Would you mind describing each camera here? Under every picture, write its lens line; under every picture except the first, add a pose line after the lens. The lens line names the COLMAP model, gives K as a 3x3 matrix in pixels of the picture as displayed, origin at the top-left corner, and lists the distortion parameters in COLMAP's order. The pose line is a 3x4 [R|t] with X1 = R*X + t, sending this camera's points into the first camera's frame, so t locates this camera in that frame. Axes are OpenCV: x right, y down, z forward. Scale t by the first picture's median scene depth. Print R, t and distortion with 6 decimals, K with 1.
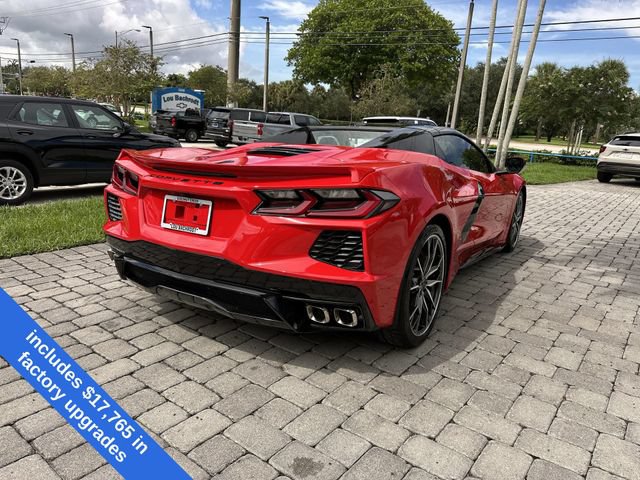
lens RADIAL K [[451.4, 0, 317.5], [0, 451.4, 237.7], [0, 0, 1]] dist [0.027956, -0.038955]
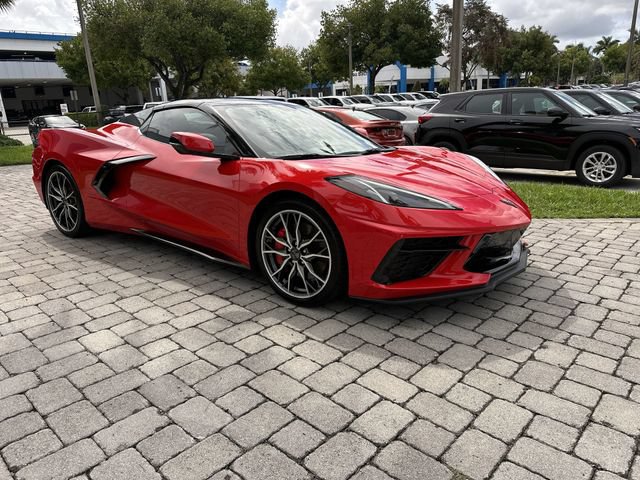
lens RADIAL K [[451.4, 0, 326.7], [0, 451.4, 234.1], [0, 0, 1]] dist [0.027956, -0.038955]
pose [[-0.056815, 0.213835, -0.975216, 0.620601], [-0.211161, 0.952123, 0.221073, -0.121610], [0.975799, 0.218488, -0.008941, 0.663233]]
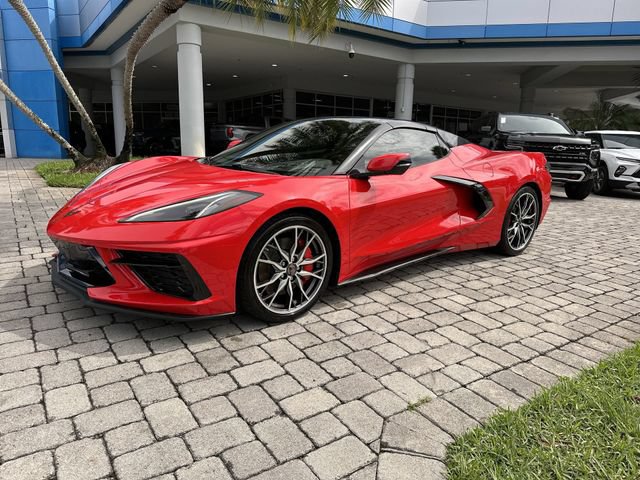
lens RADIAL K [[451.4, 0, 309.9], [0, 451.4, 251.0], [0, 0, 1]] dist [0.027956, -0.038955]
pose [[-0.950083, -0.152547, 0.272163, -0.043910], [-0.011481, 0.888824, 0.458105, -0.235262], [-0.311787, 0.432112, -0.846208, 1.060412]]
